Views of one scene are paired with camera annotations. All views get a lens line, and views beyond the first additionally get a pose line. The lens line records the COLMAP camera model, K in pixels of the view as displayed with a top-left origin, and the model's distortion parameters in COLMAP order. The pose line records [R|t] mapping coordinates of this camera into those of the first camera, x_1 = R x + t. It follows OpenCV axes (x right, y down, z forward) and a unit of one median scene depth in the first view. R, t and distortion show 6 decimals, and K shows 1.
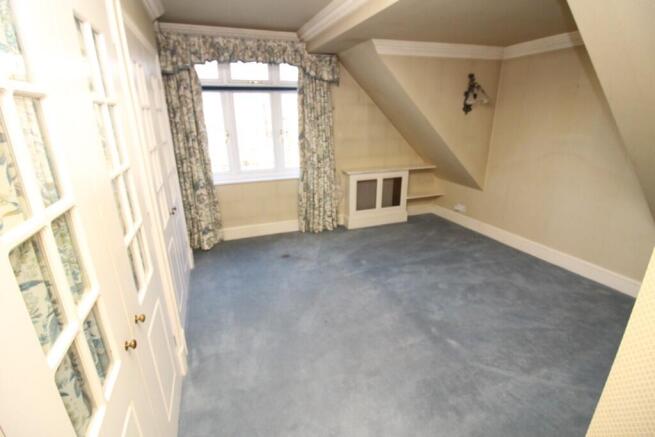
lens RADIAL K [[299.2, 0, 326.4], [0, 299.2, 214.8], [0, 0, 1]] dist [-0.003205, -0.000772]
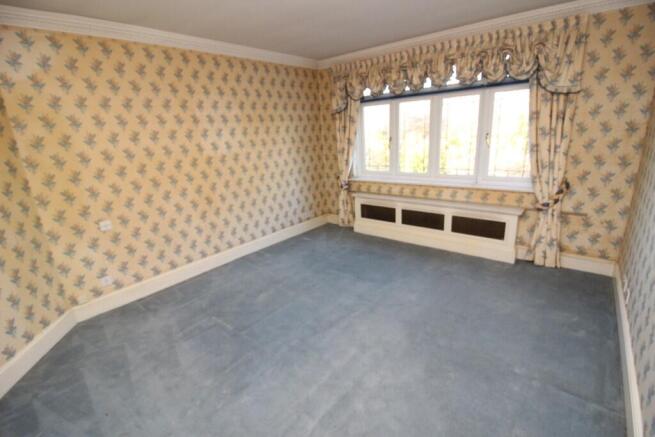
lens RADIAL K [[299.2, 0, 326.4], [0, 299.2, 214.8], [0, 0, 1]] dist [-0.003205, -0.000772]
pose [[0.499311, 0.220710, -0.837840, 0.920381], [-0.220093, 0.967600, 0.123728, -0.122757], [0.838002, 0.122624, 0.531710, 0.343407]]
